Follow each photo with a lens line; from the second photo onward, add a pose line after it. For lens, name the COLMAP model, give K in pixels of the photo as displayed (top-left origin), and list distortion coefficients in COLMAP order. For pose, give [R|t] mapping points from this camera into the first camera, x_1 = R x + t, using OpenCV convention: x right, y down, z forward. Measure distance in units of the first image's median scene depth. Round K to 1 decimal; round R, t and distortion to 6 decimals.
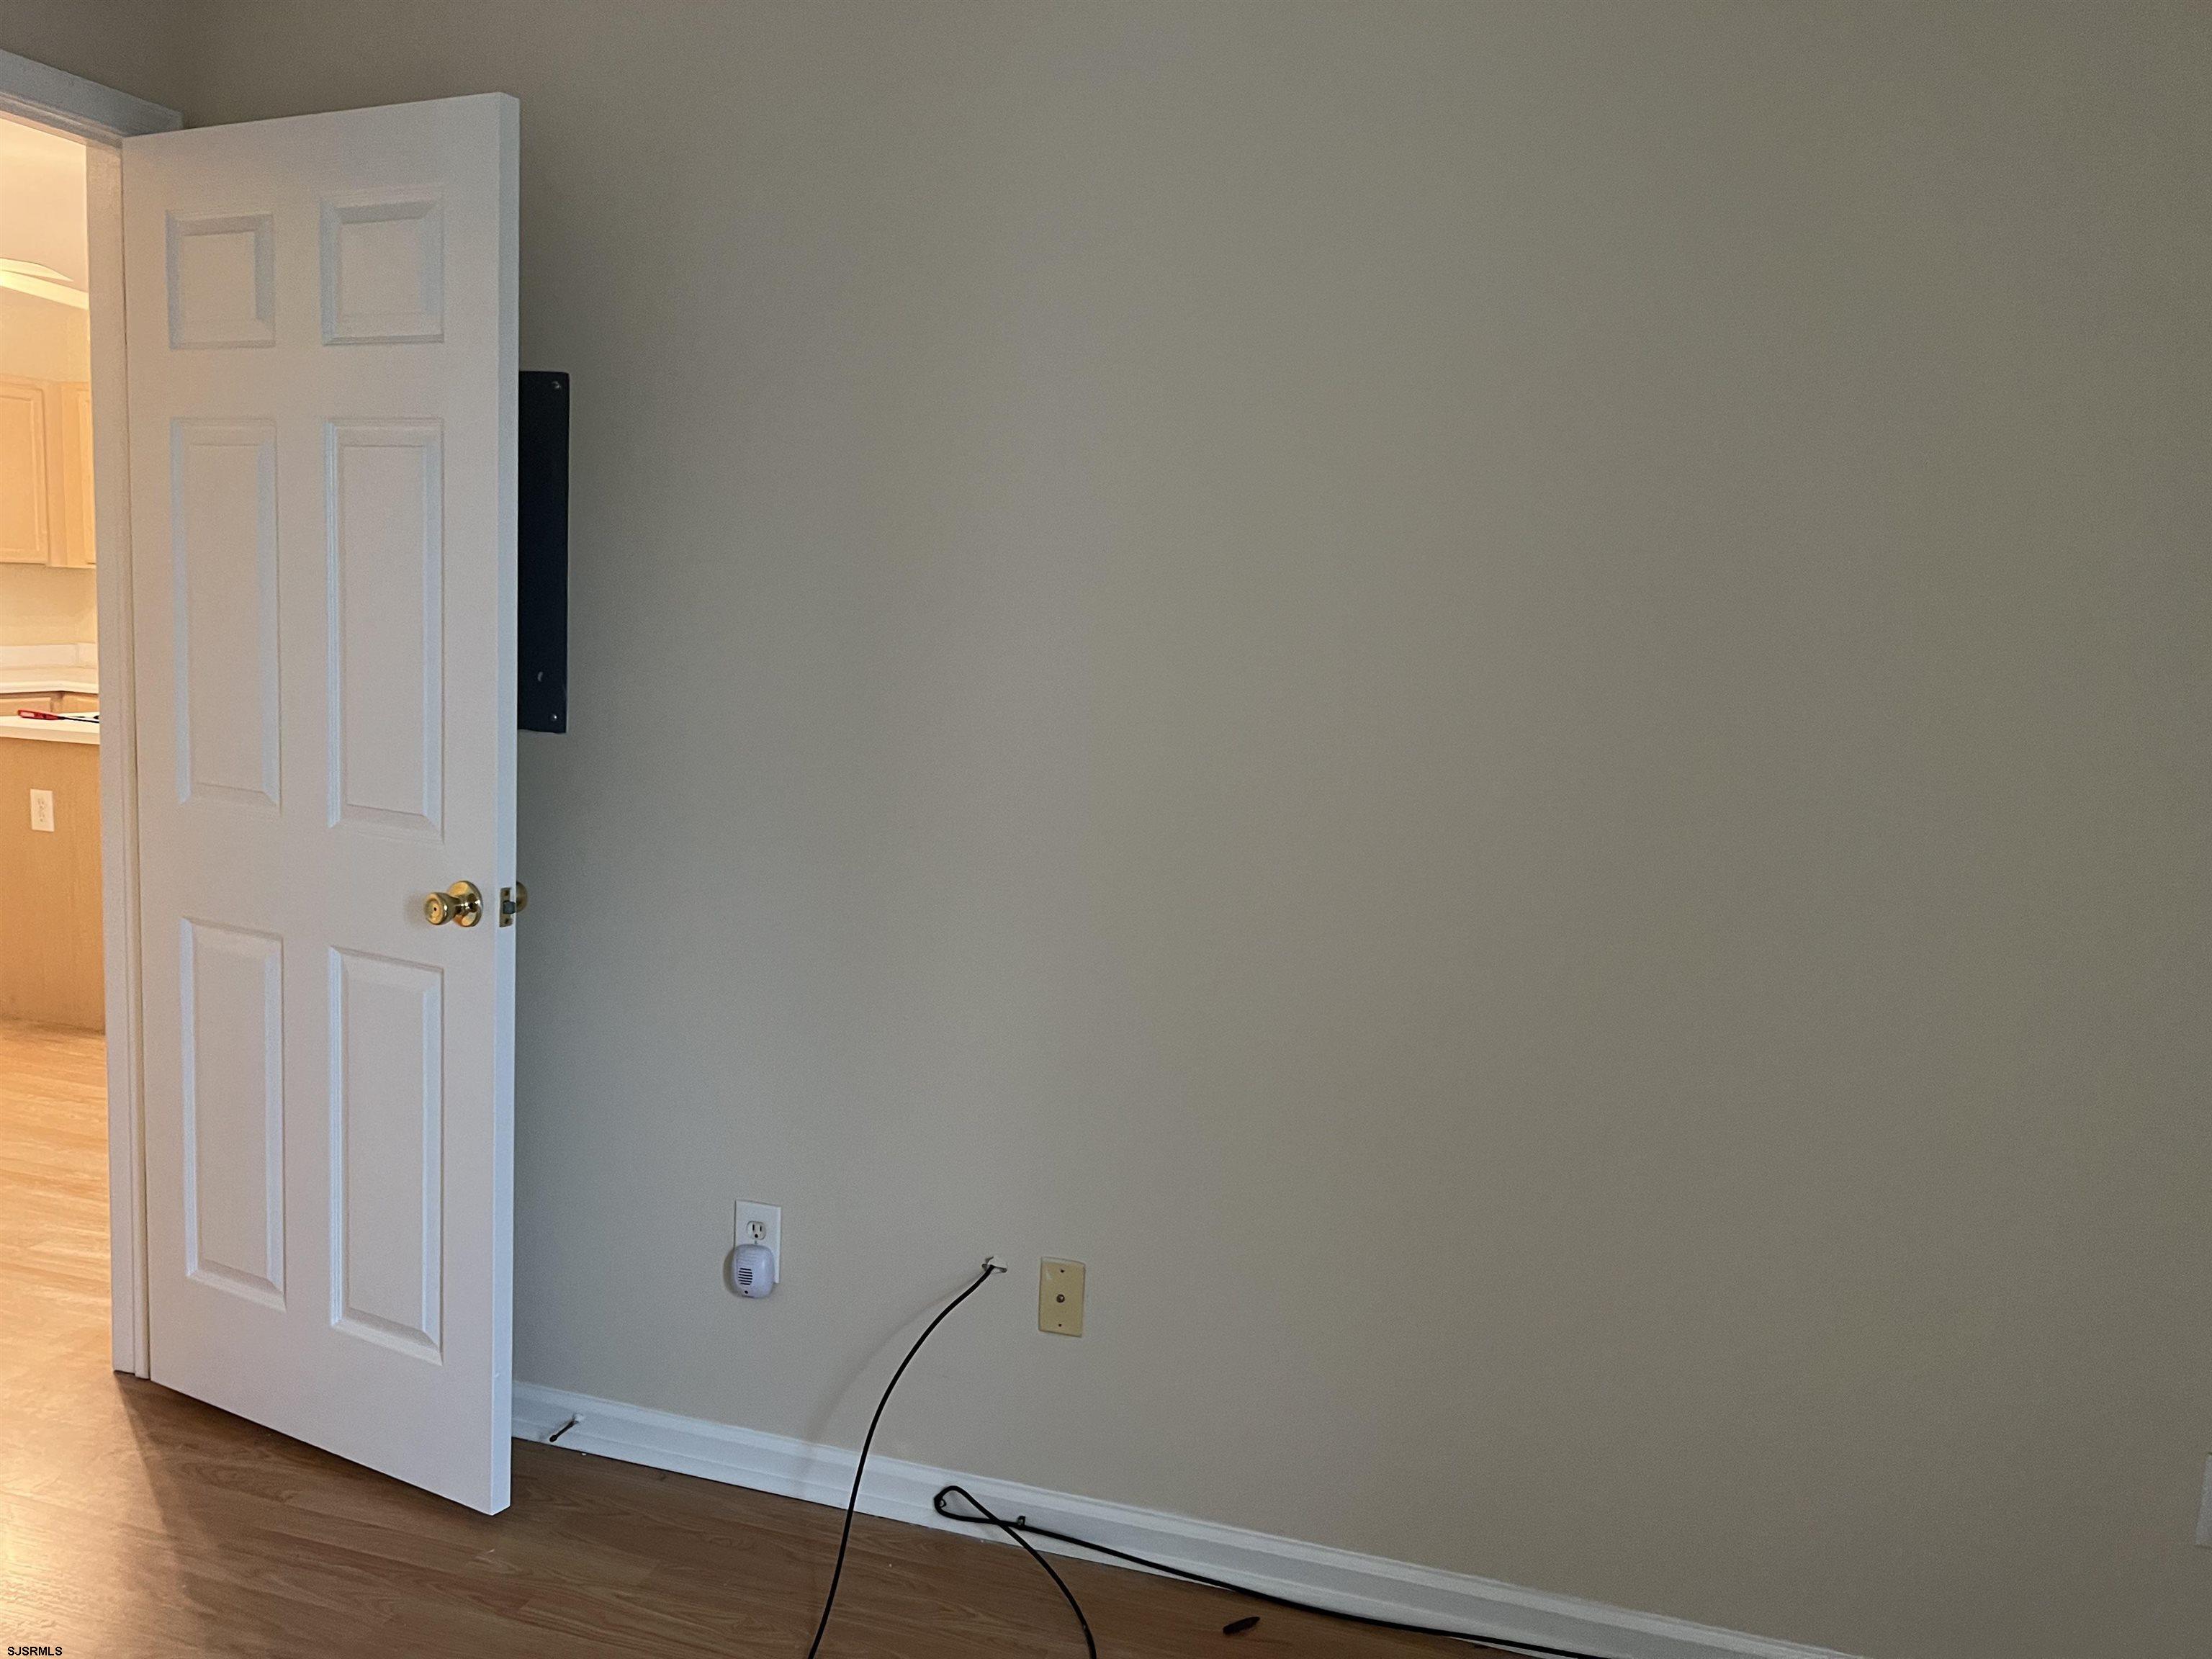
lens RADIAL K [[1693.6, 0, 1098.8], [0, 1693.6, 838.2], [0, 0, 1]] dist [0.127402, -0.170789]
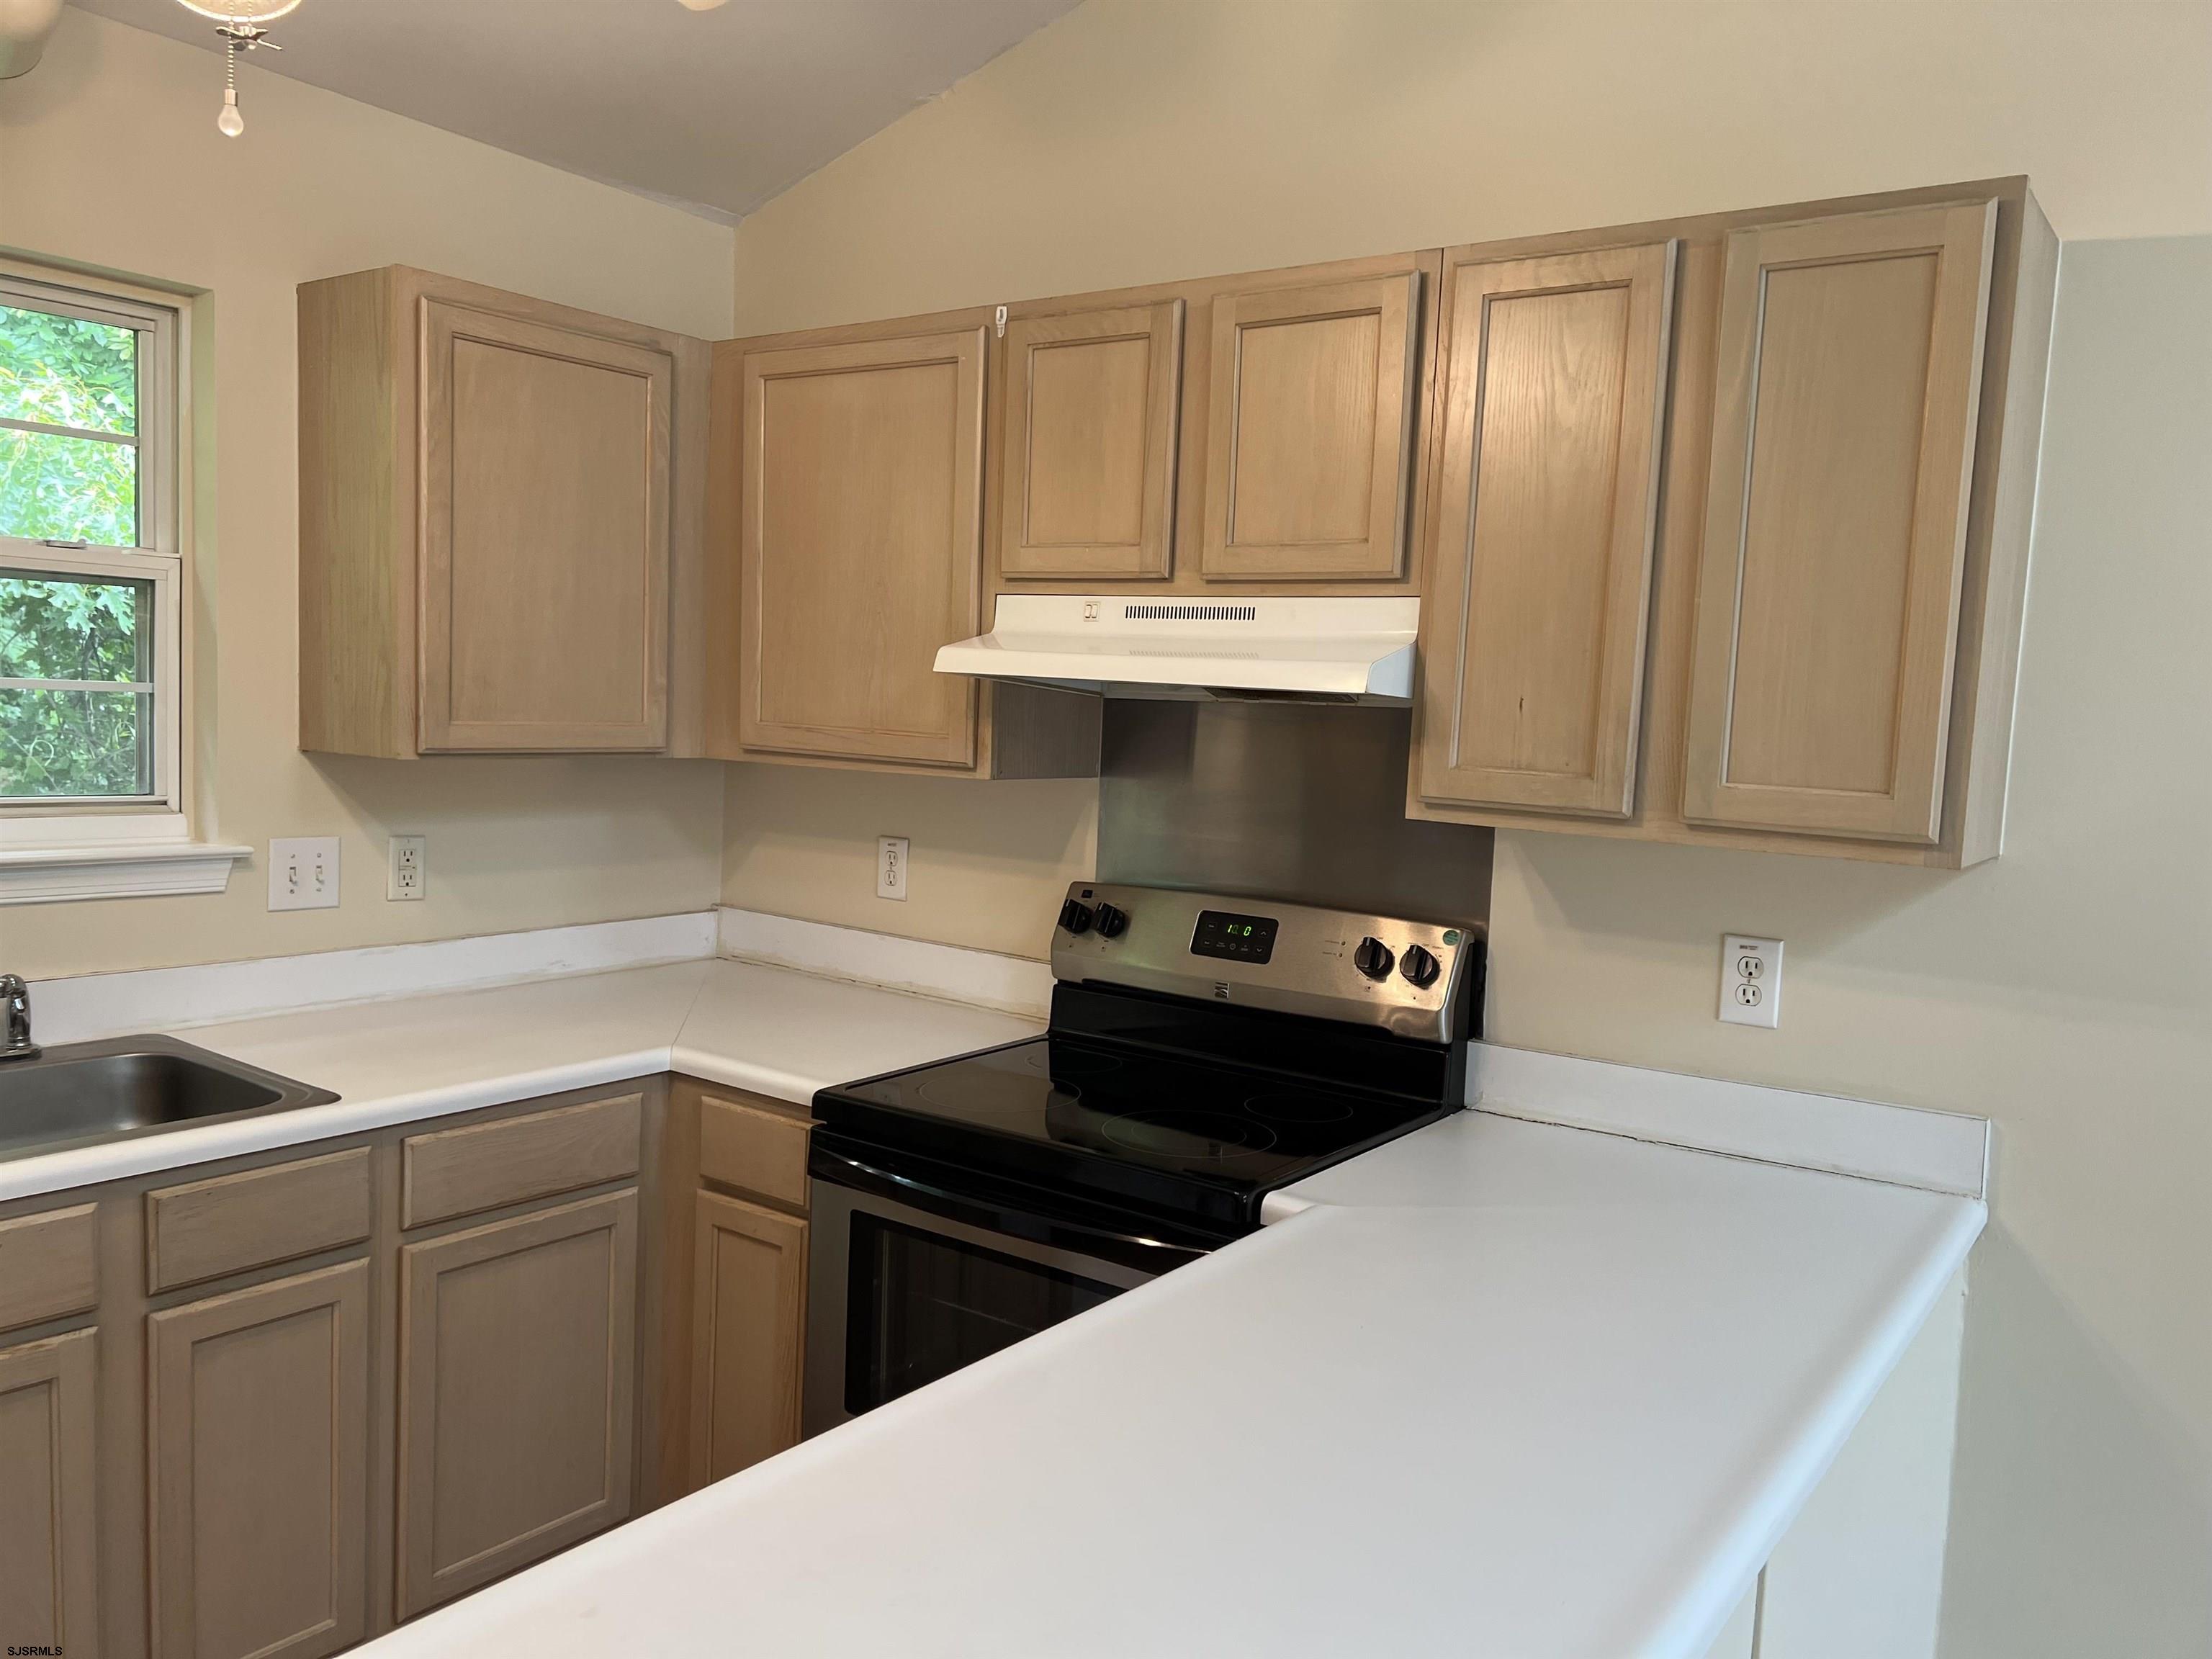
lens RADIAL K [[1675.1, 0, 1128.7], [0, 1675.1, 849.2], [0, 0, 1]] dist [0.065451, -0.083554]
pose [[0.952574, 0.029178, -0.302906, -0.369649], [-0.044528, 0.998044, -0.043891, -0.121237], [0.301033, 0.055297, 0.952009, 0.639469]]
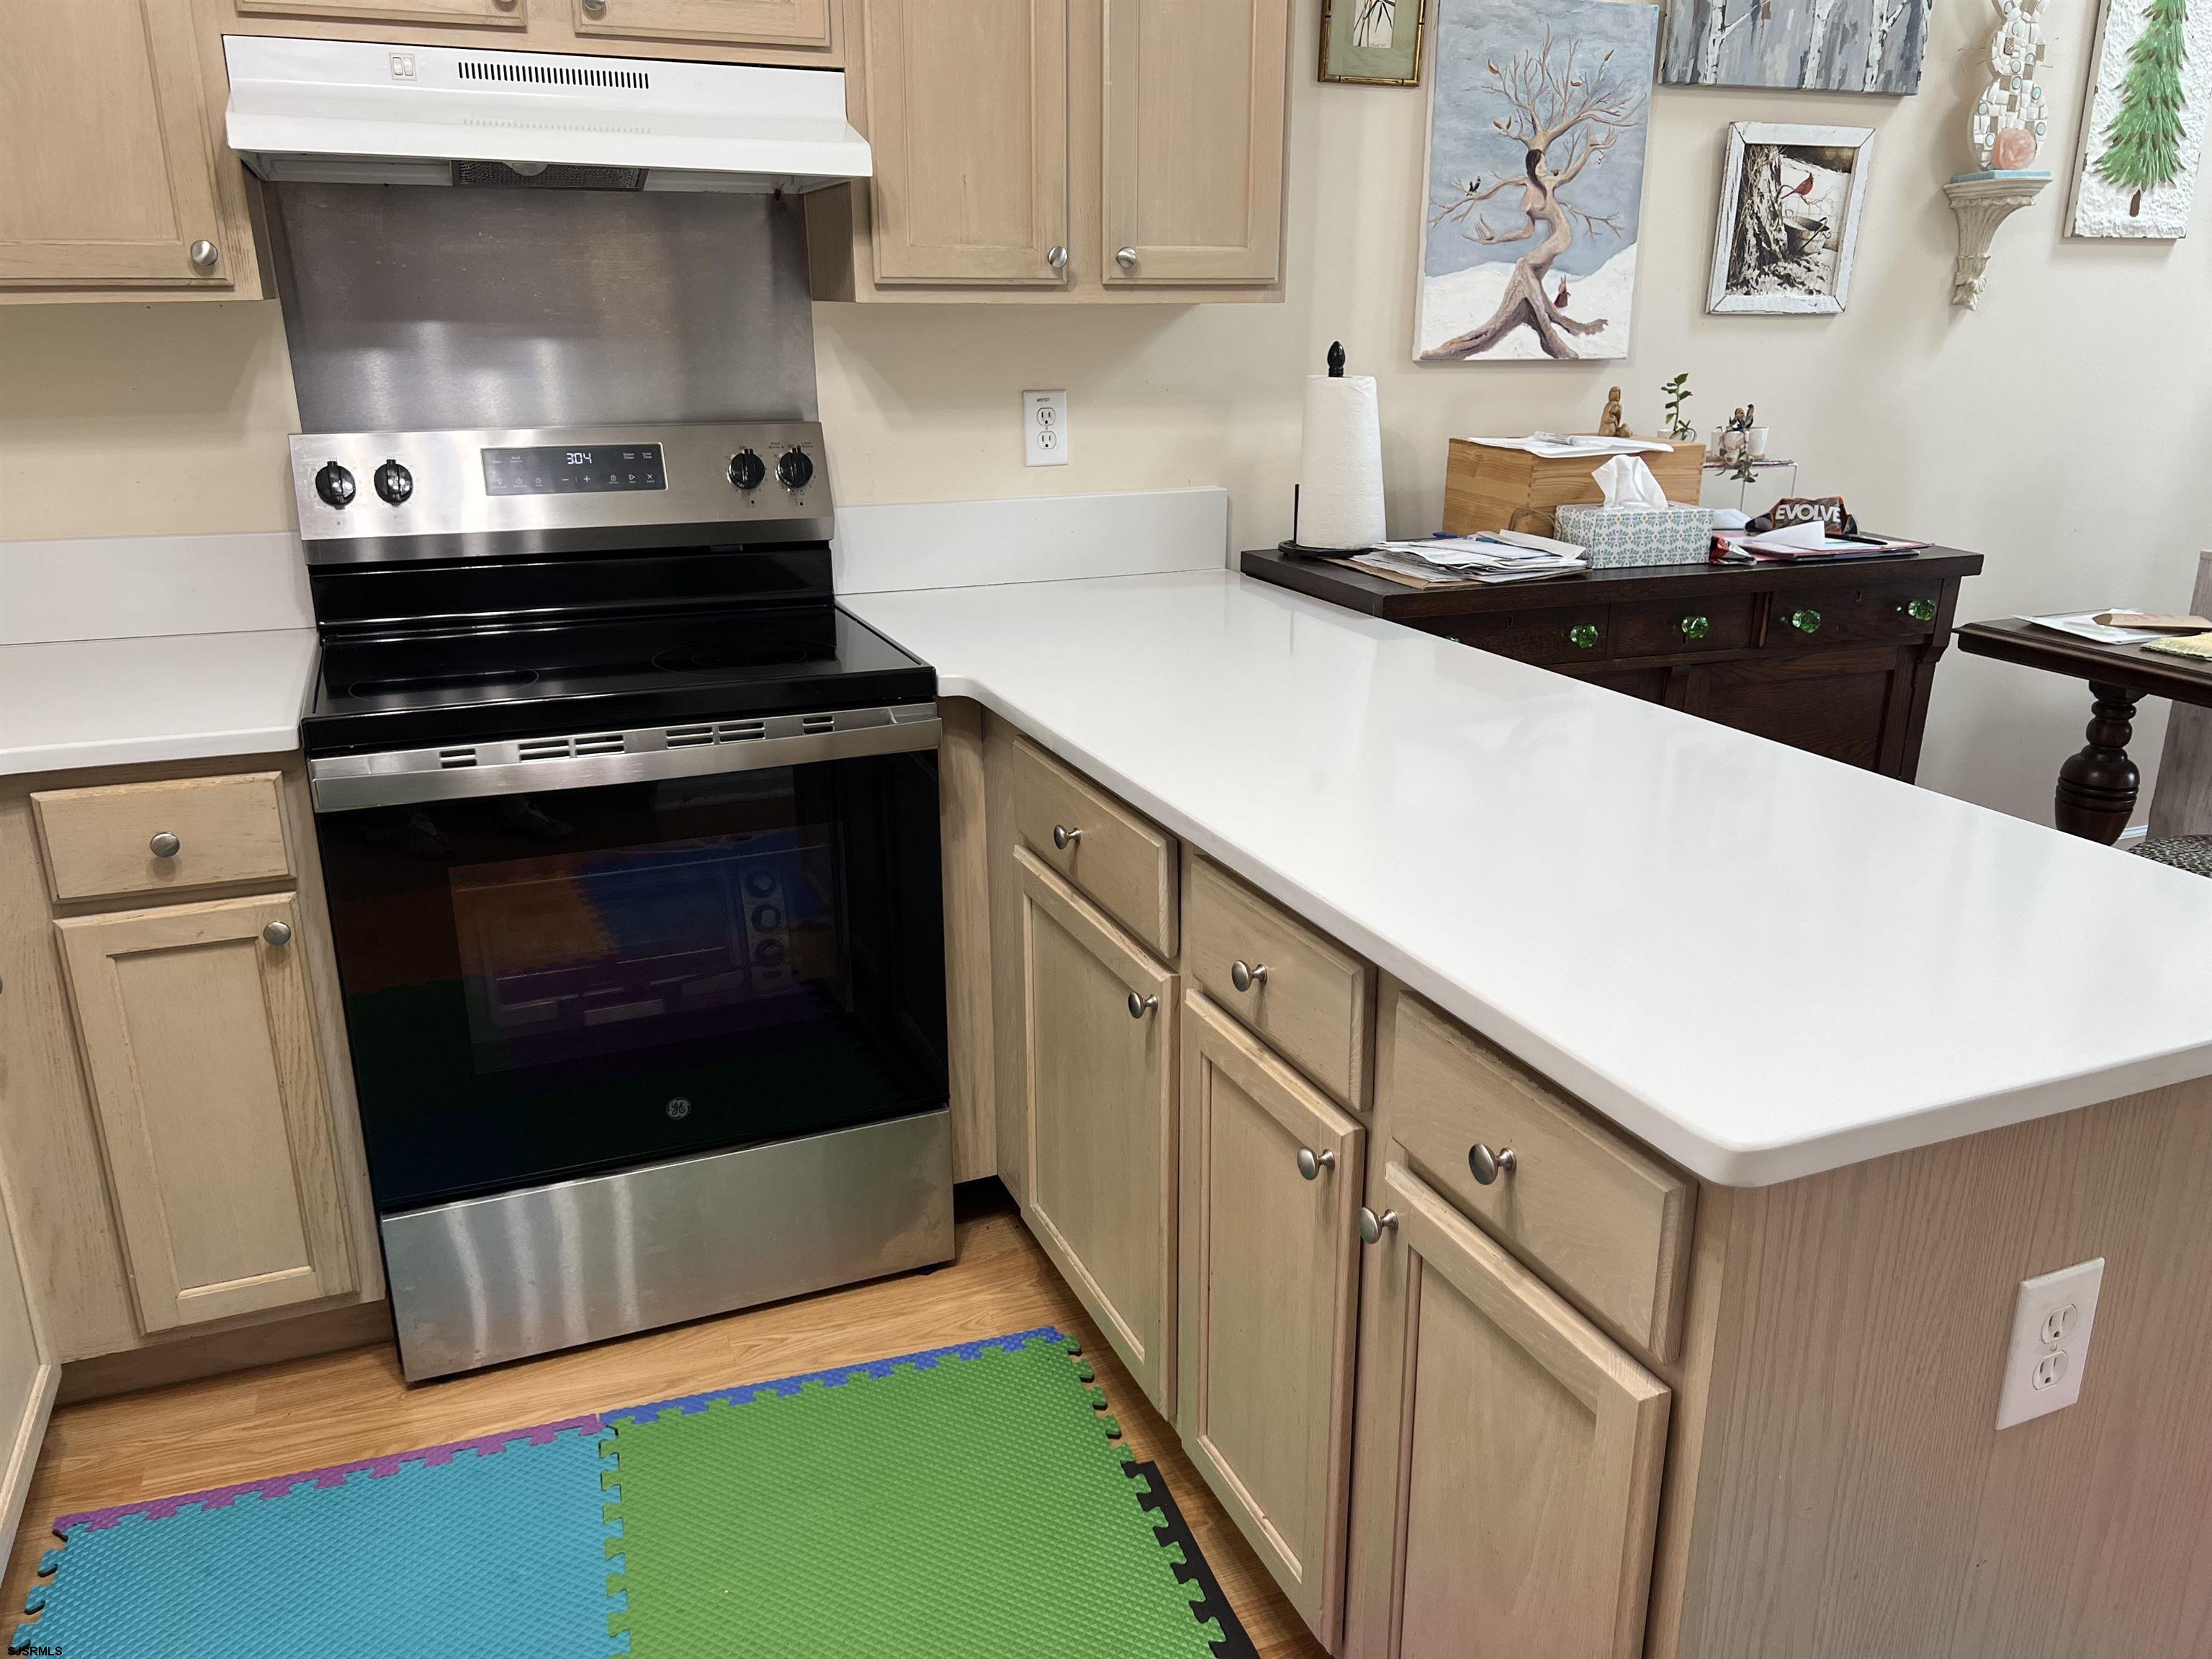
lens RADIAL K [[1647.4, 0, 1111.0], [0, 1647.4, 837.4], [0, 0, 1]] dist [0.058665, -0.073105]
pose [[0.764860, -0.243454, 0.596422, -0.602578], [0.116567, 0.962860, 0.243544, -0.115634], [-0.633562, -0.116754, 0.764832, 0.666014]]
